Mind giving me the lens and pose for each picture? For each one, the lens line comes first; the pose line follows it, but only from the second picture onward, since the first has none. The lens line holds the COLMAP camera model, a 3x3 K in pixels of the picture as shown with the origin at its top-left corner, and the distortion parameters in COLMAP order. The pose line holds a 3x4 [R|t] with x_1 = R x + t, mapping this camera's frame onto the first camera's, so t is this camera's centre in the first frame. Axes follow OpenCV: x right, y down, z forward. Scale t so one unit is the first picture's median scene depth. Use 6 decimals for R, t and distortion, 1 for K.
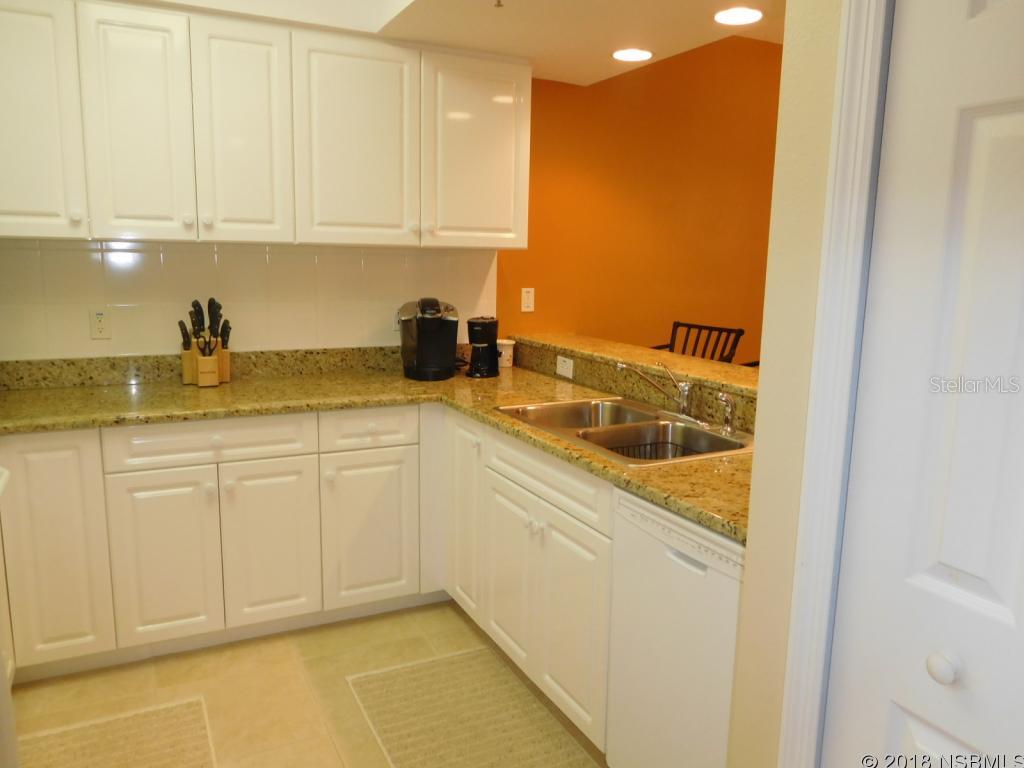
lens RADIAL K [[767.4, 0, 512.0], [0, 767.4, 384.0], [0, 0, 1]] dist [-0.013864, -0.000521]
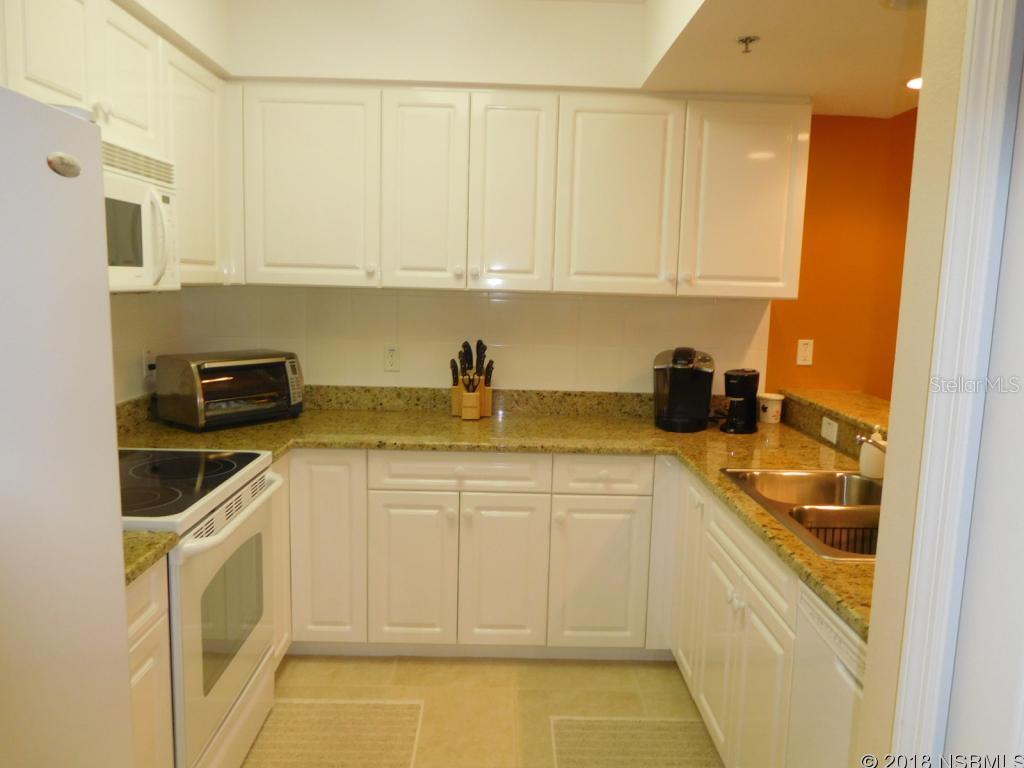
lens RADIAL K [[767.4, 0, 512.0], [0, 767.4, 384.0], [0, 0, 1]] dist [-0.013864, -0.000521]
pose [[0.899731, 0.064216, -0.431695, 0.136400], [-0.082180, 0.996350, -0.023068, -0.028508], [0.428638, 0.056232, 0.901725, 0.028440]]
